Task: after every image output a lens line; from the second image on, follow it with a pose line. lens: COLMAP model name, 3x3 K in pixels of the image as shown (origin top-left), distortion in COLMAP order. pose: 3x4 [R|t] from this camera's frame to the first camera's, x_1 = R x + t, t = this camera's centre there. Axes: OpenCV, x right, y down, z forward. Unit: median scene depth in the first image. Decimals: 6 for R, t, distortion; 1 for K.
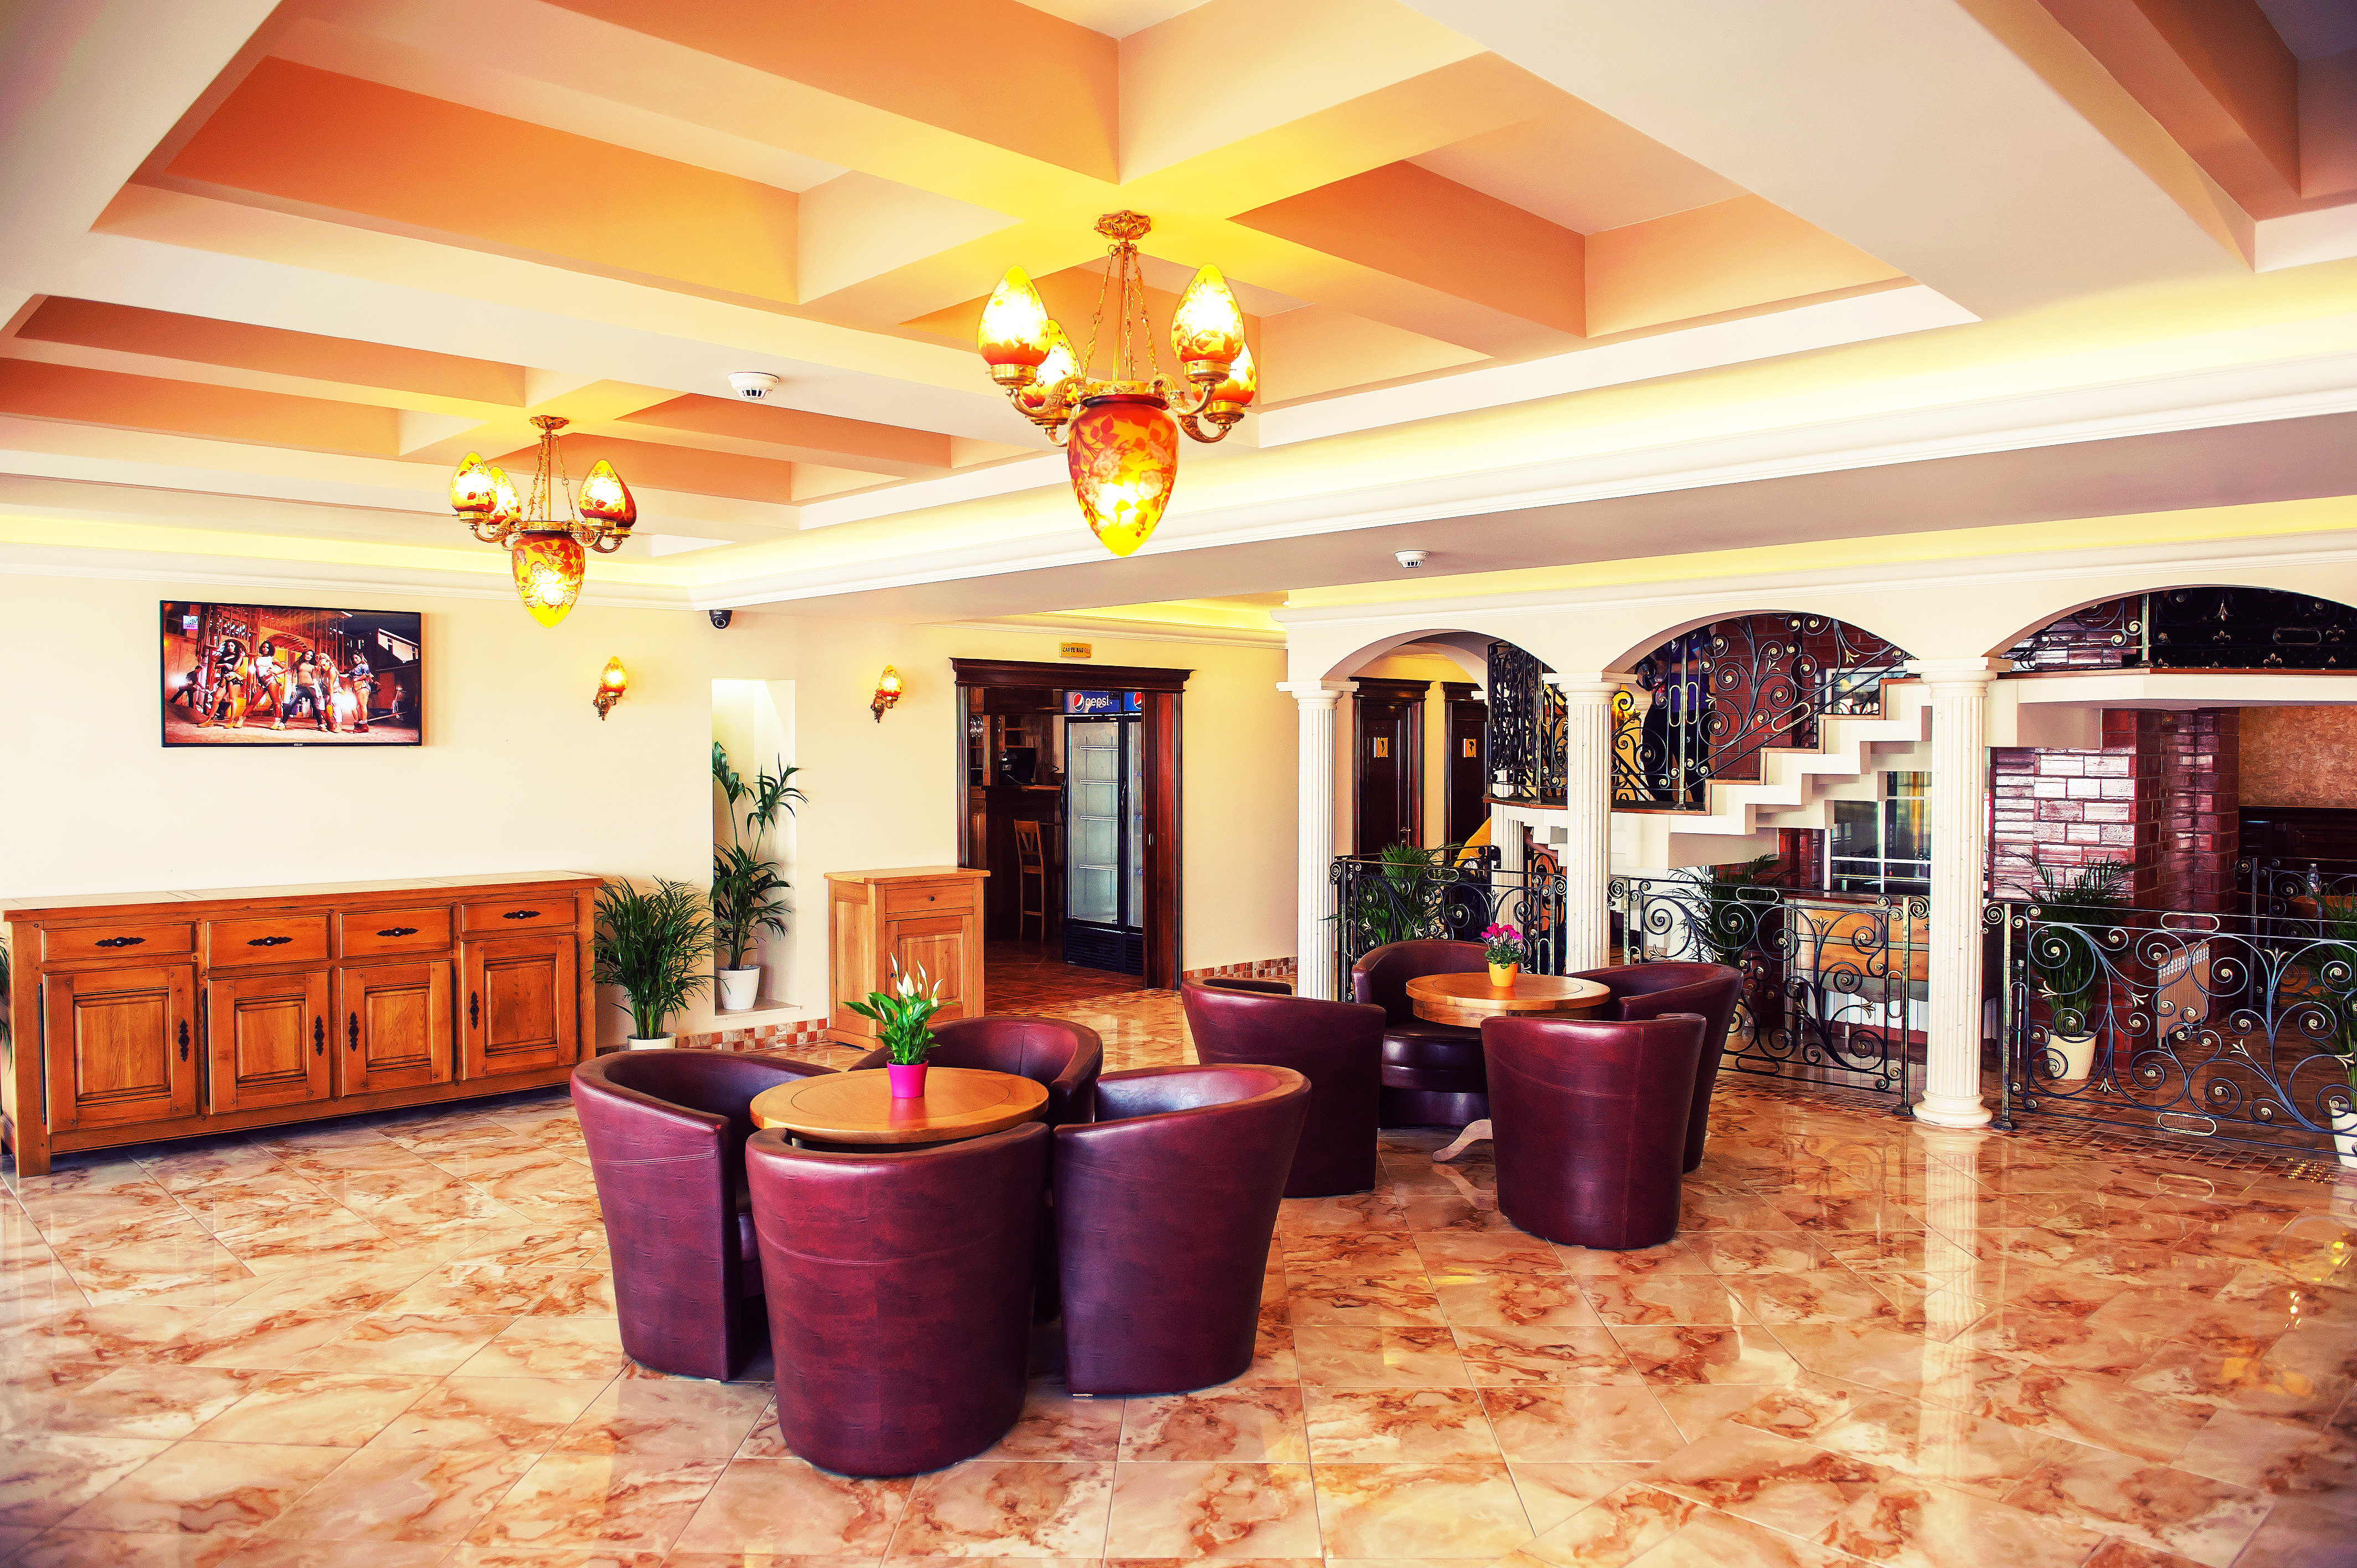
lens RADIAL K [[1626.5, 0, 1189.1], [0, 1626.5, 780.9], [0, 0, 1]] dist [-0.044183, -0.008928]
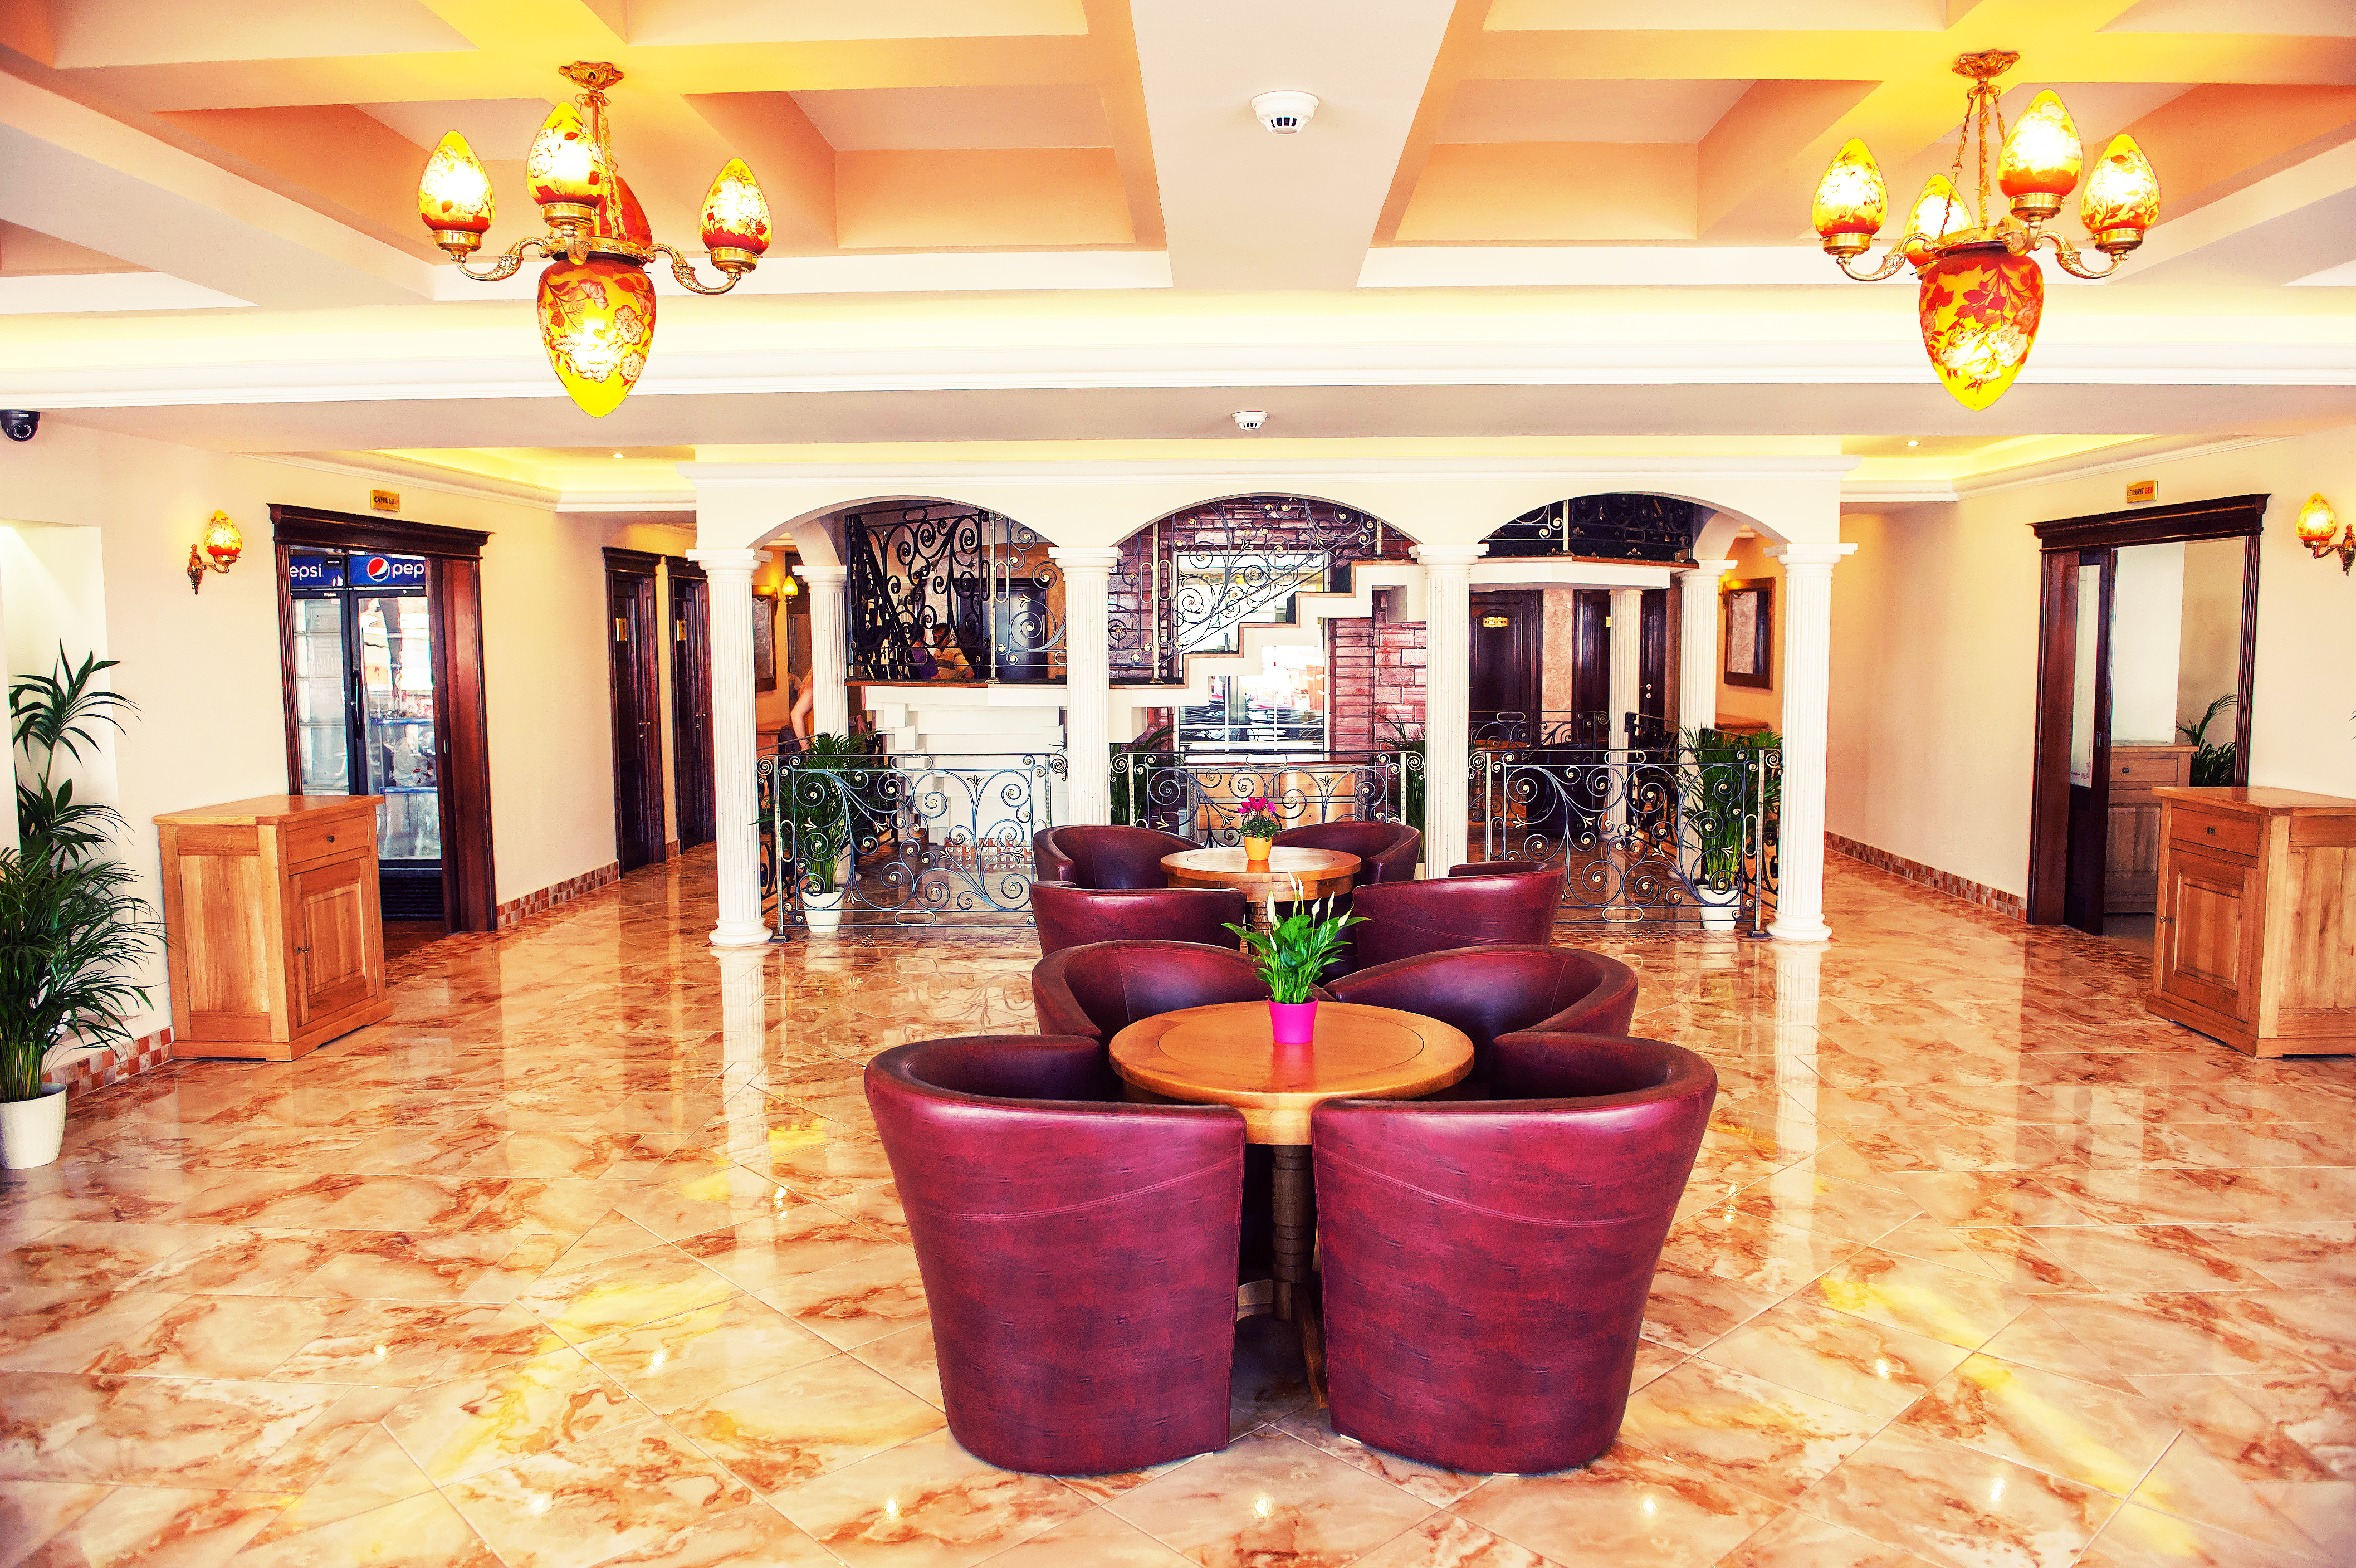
lens RADIAL K [[1626.1, 0, 1187.4], [0, 1626.1, 786.3], [0, 0, 1]] dist [-0.044183, -0.008928]
pose [[0.713950, -0.070661, 0.696622, -0.412076], [0.020686, 0.996589, 0.079888, 0.000238], [-0.699891, -0.042625, 0.712977, 0.245859]]
